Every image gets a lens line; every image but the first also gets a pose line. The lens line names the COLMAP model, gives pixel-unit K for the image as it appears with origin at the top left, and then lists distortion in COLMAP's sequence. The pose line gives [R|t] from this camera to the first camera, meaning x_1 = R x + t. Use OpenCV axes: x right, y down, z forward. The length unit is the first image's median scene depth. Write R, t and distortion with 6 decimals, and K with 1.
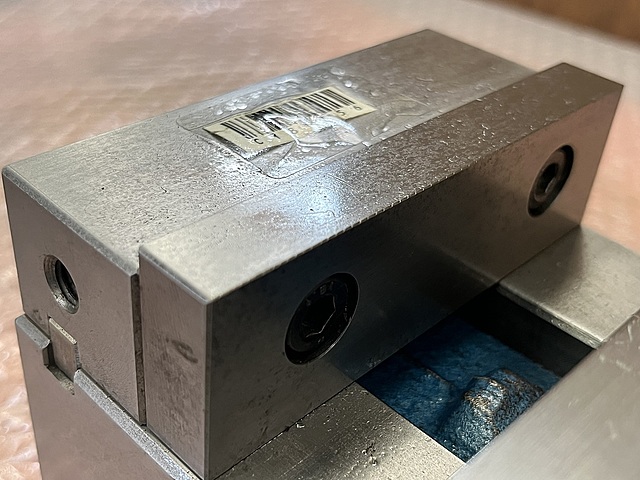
lens RADIAL K [[832.5, 0, 320.0], [0, 832.5, 240.0], [0, 0, 1]] dist [0.100677, -0.632284]
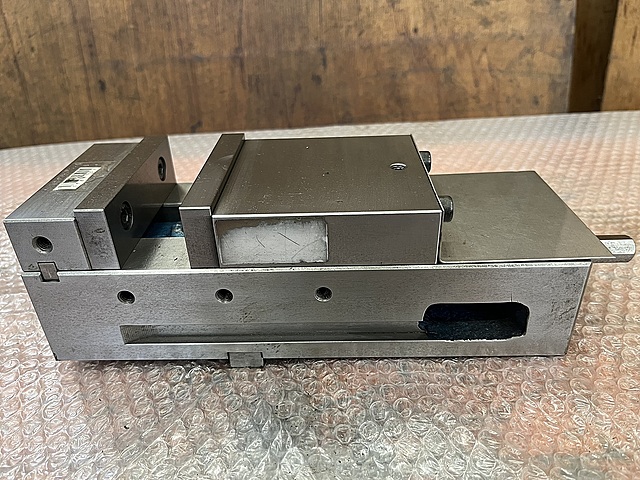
lens RADIAL K [[493.3, 0, 320.0], [0, 493.3, 240.0], [0, 0, 1]] dist [0.003703, 0.002367]
pose [[0.716754, -0.442634, 0.538831, -0.468389], [0.471519, 0.876922, 0.093152, 0.301607], [-0.513745, 0.187302, 0.837248, -0.940084]]
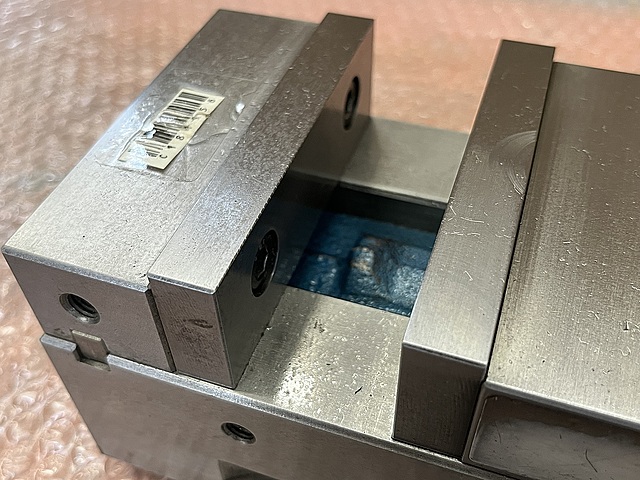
lens RADIAL K [[690.3, 0, 320.0], [0, 690.3, 240.0], [0, 0, 1]] dist [-0.000735, -0.009068]
pose [[0.900966, -0.374897, 0.218431, -0.130522], [0.320090, 0.914160, 0.248704, -0.177339], [-0.292920, -0.154156, 0.943628, -0.164449]]
